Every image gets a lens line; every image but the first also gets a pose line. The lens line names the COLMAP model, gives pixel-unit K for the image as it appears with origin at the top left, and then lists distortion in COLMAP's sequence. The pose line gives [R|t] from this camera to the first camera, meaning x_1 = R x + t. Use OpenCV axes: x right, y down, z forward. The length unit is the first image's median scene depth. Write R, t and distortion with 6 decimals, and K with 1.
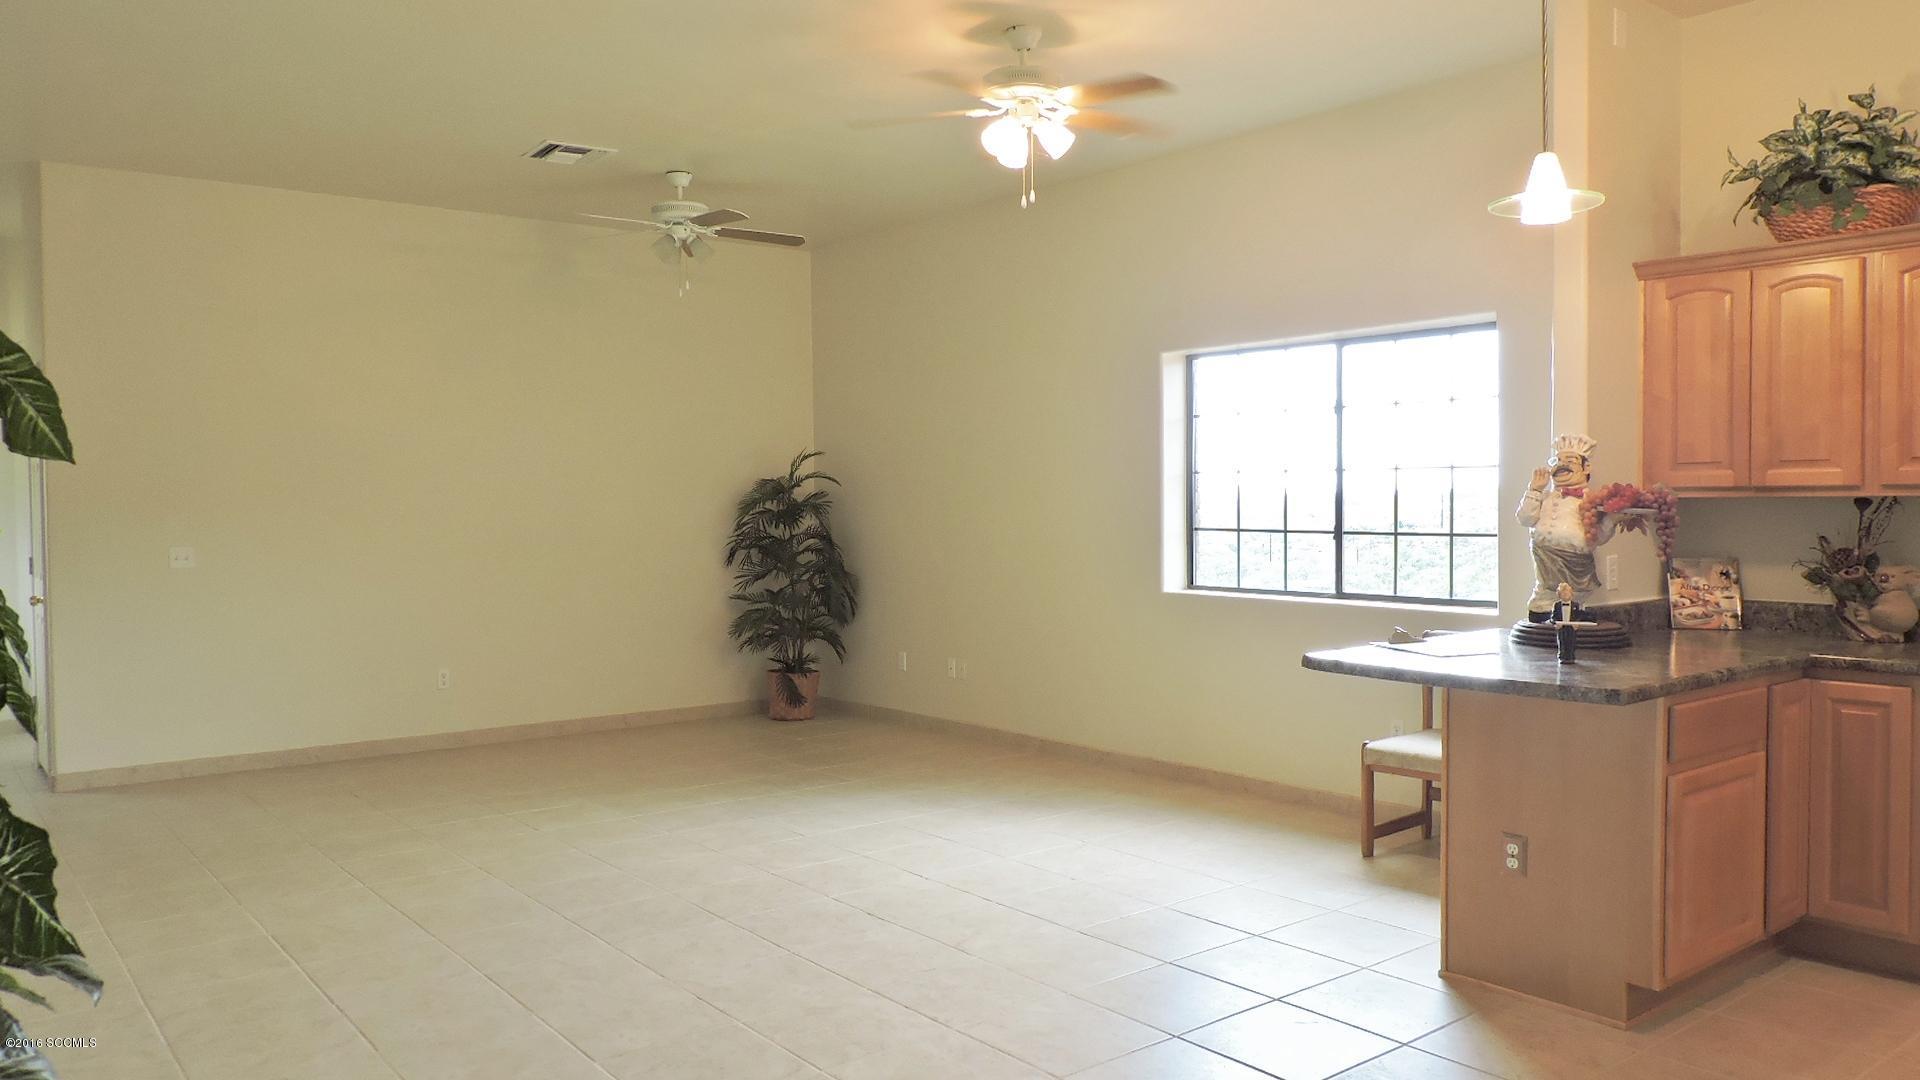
lens RADIAL K [[1371.5, 0, 954.4], [0, 1371.5, 537.4], [0, 0, 1]] dist [-0.014160, 0.002351]
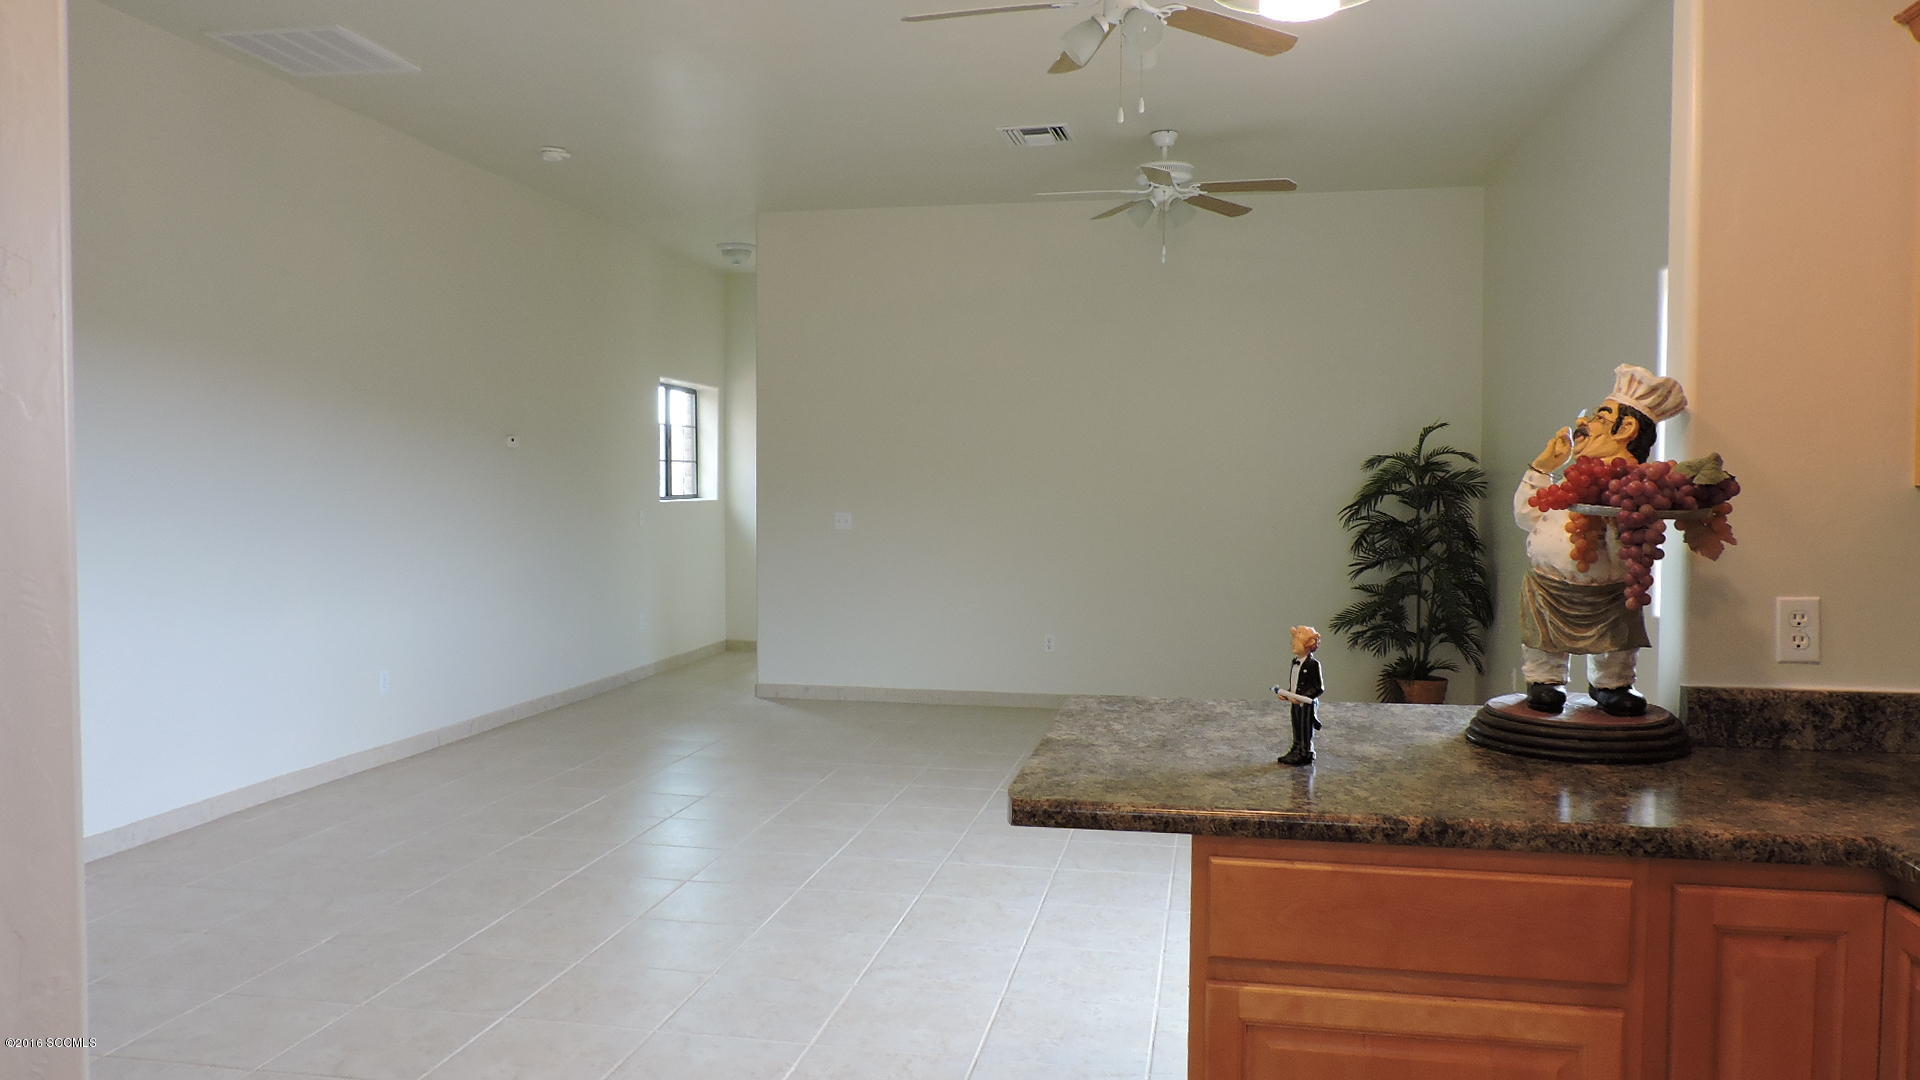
lens RADIAL K [[1371.5, 0, 954.4], [0, 1371.5, 537.4], [0, 0, 1]] dist [-0.014160, 0.002351]
pose [[0.653879, 0.041470, -0.755461, 0.431884], [-0.029028, 0.999137, 0.029721, -0.010022], [0.756042, 0.002496, 0.654519, 0.271150]]
